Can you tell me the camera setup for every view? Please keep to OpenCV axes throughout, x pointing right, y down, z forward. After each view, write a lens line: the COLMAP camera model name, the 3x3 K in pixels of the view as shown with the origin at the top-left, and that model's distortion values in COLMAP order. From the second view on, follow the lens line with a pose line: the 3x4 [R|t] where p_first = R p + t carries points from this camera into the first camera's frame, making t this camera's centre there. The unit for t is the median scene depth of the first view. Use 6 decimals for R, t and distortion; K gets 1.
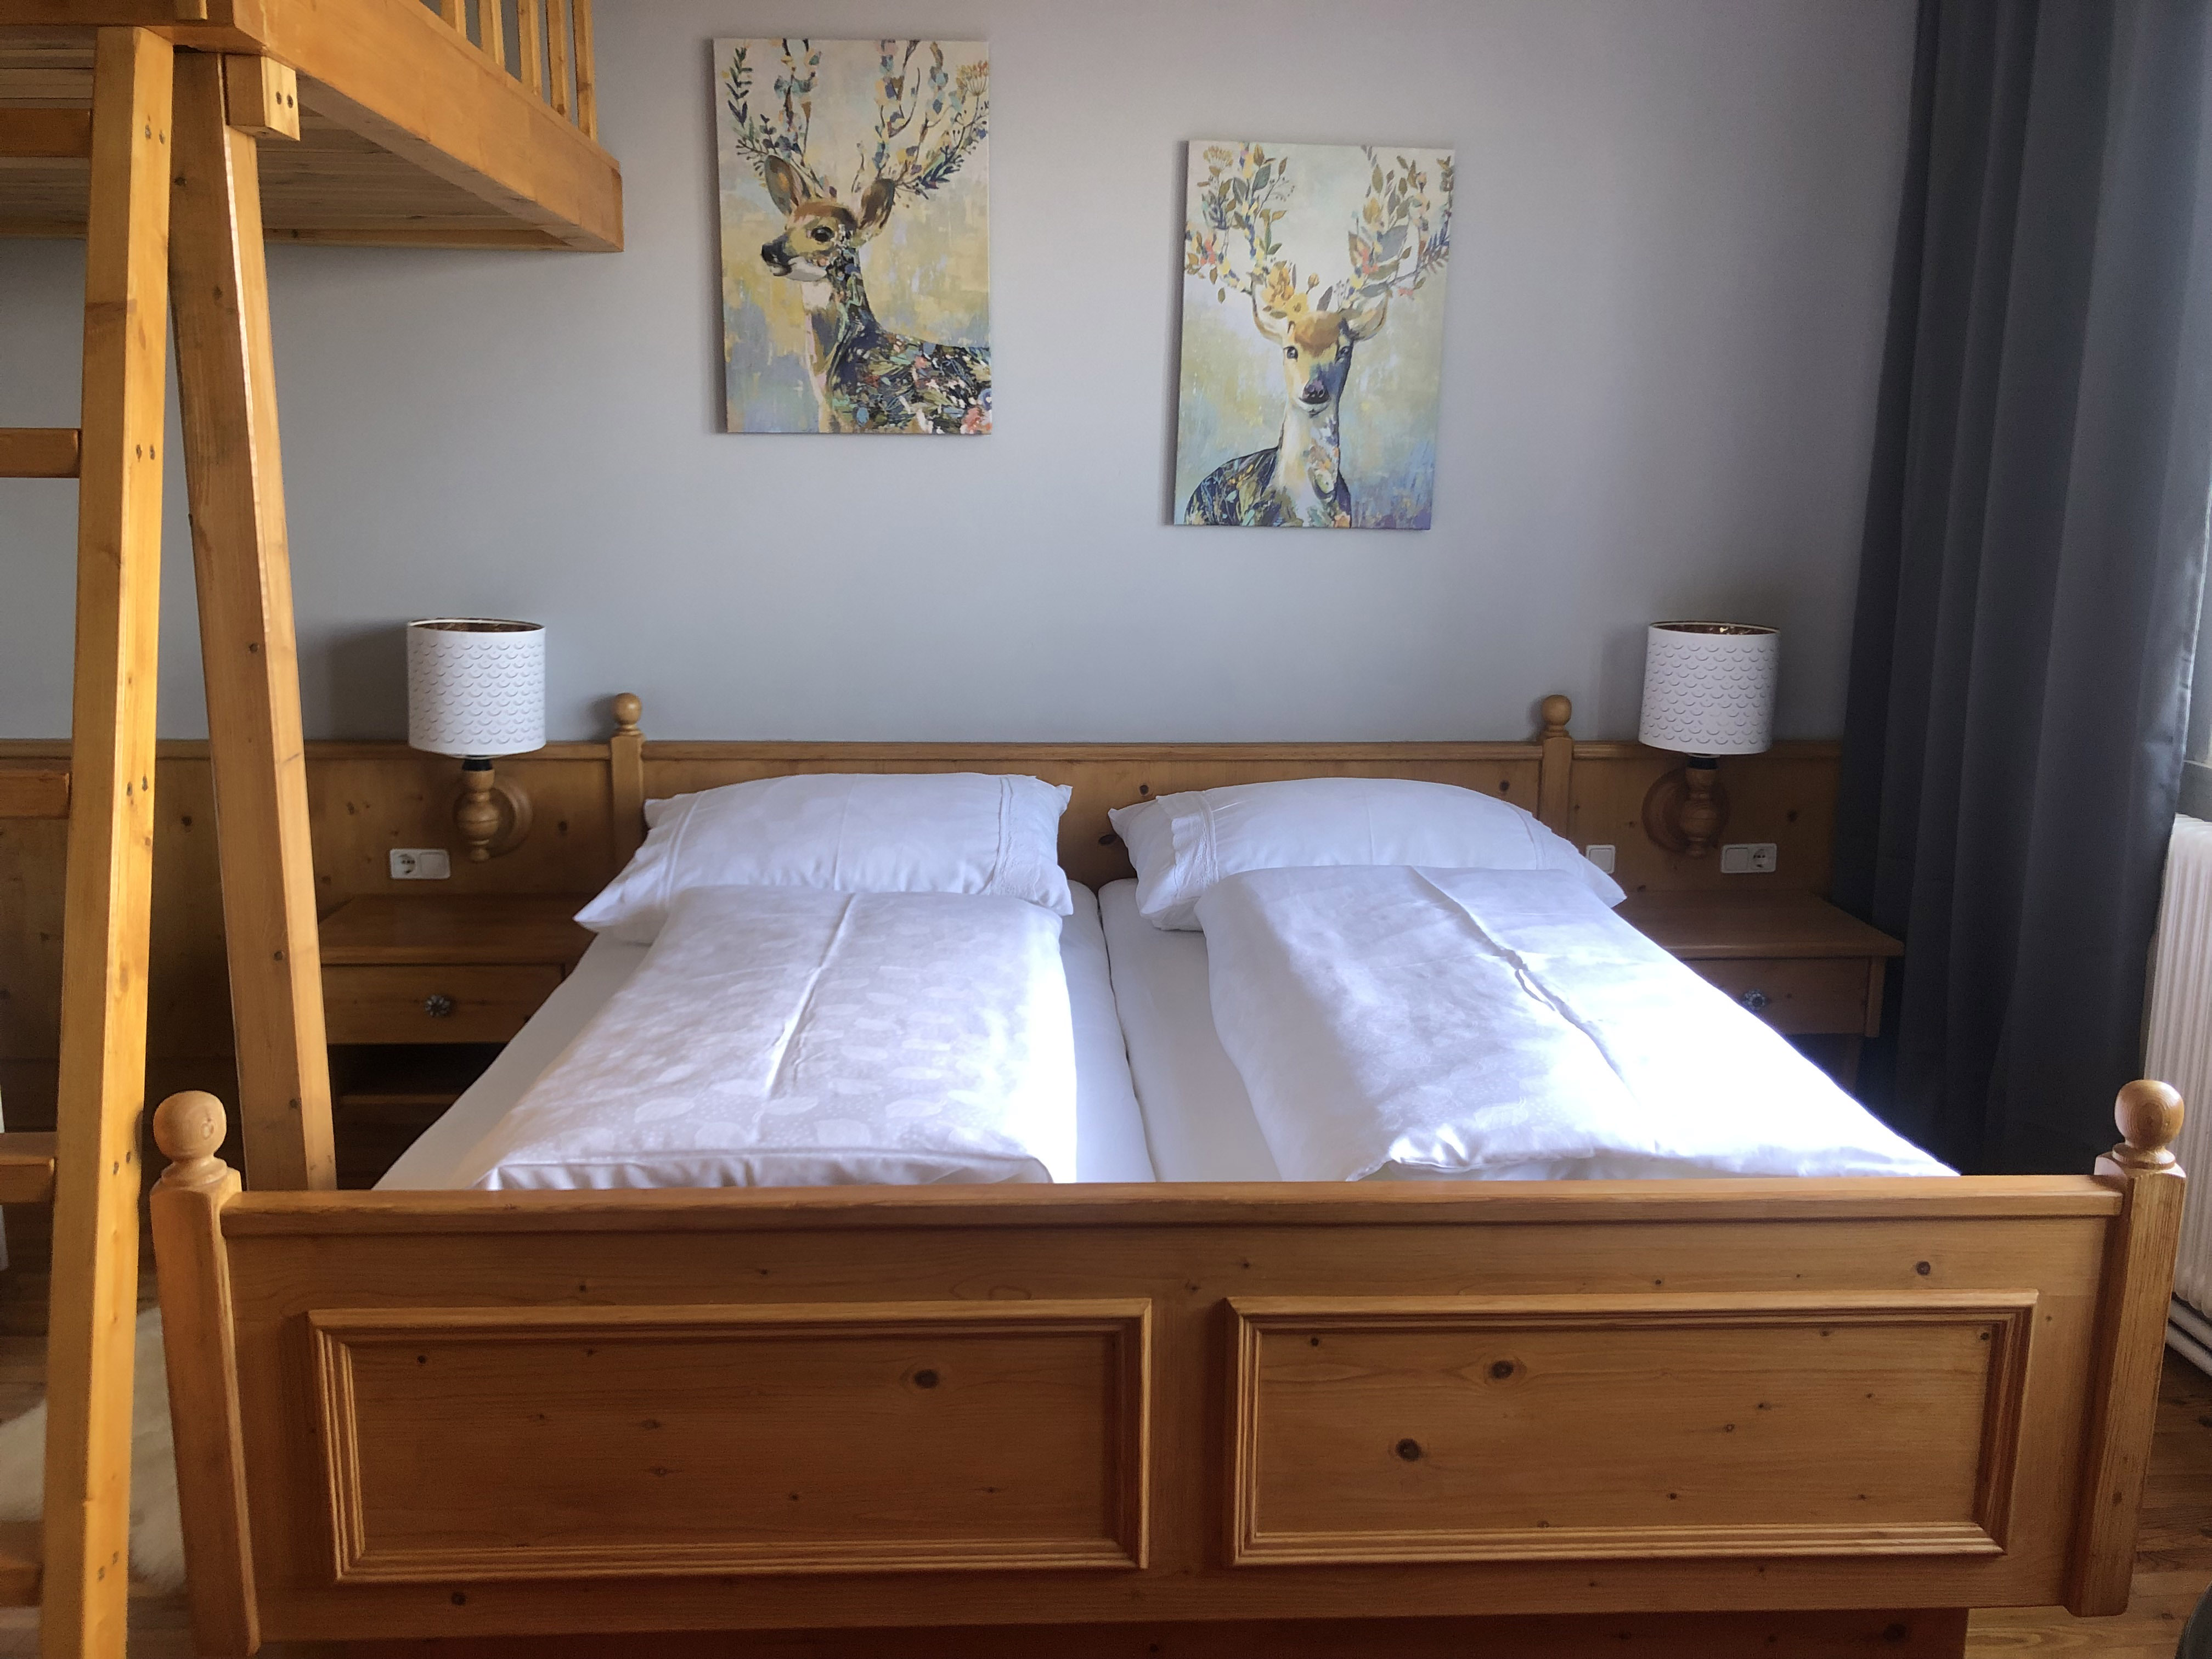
lens RADIAL K [[1830.0, 0, 1106.0], [0, 1830.0, 829.5], [0, 0, 1]] dist [0.005979, -0.065281]
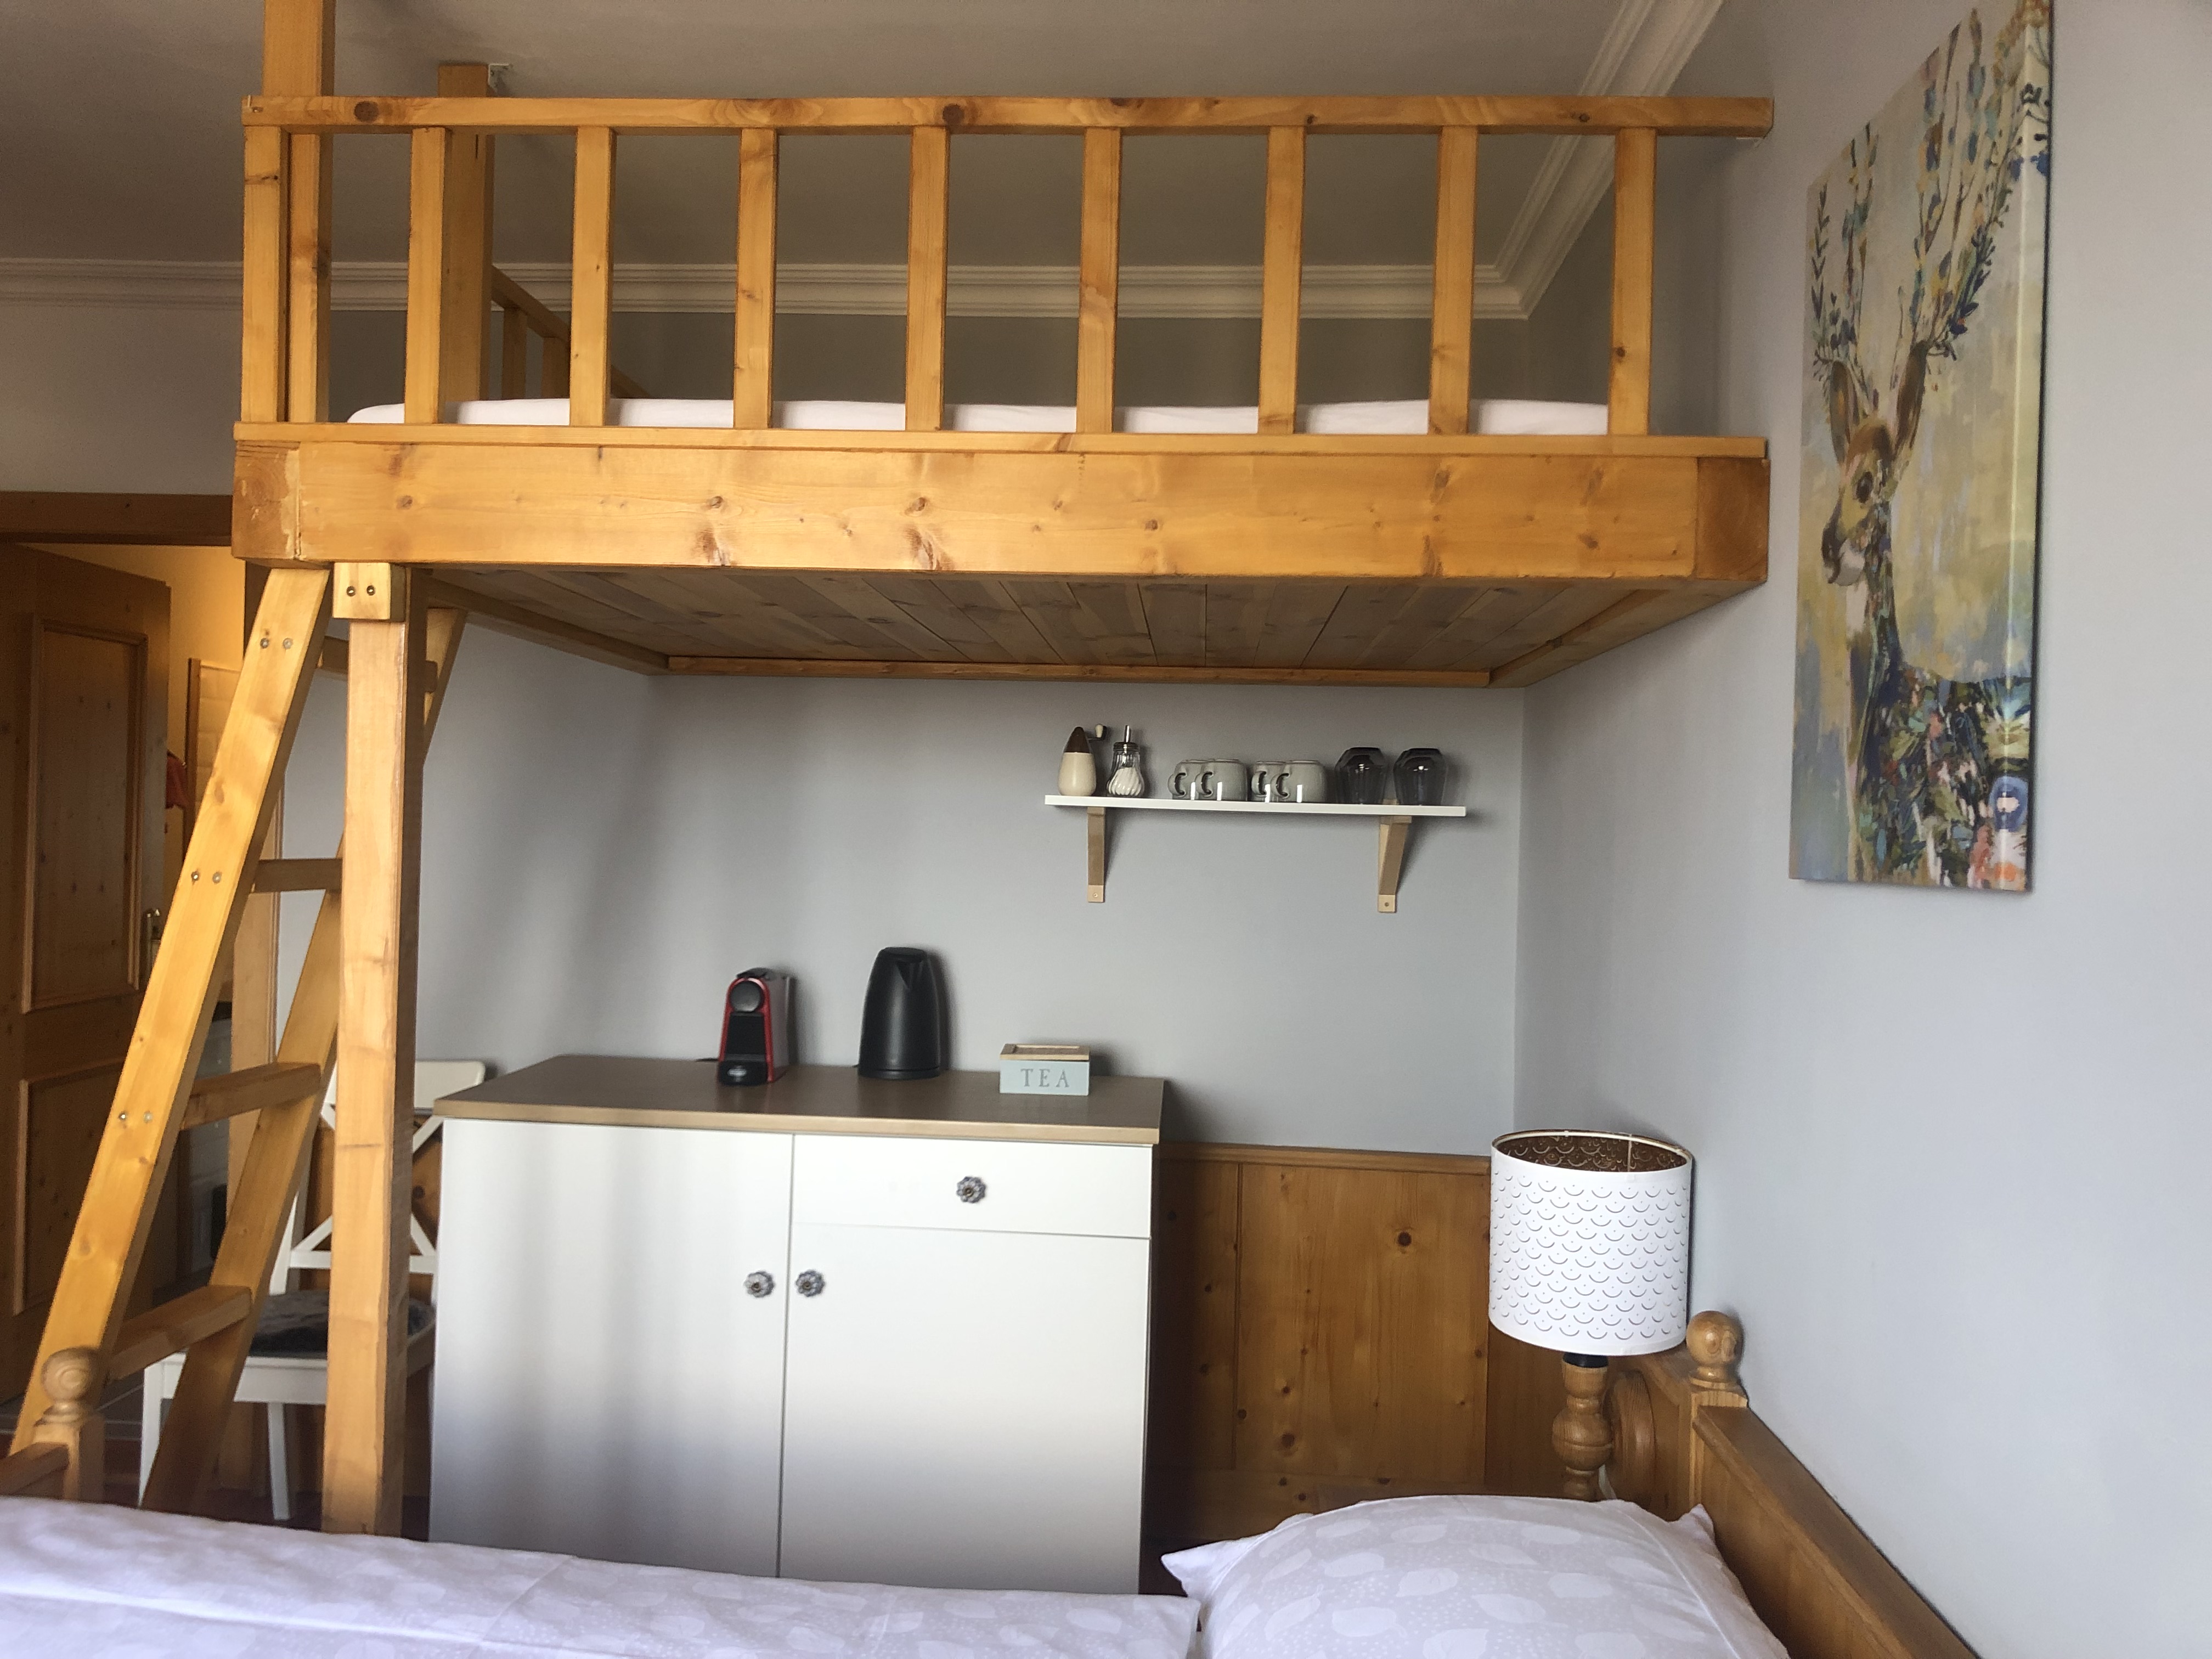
lens RADIAL K [[1830.0, 0, 1106.0], [0, 1830.0, 829.5], [0, 0, 1]] dist [0.005979, -0.065281]
pose [[-0.100597, -0.013868, -0.994831, 0.349036], [-0.217863, 0.975943, 0.008426, -0.191913], [0.970781, 0.217584, -0.101198, 0.857805]]
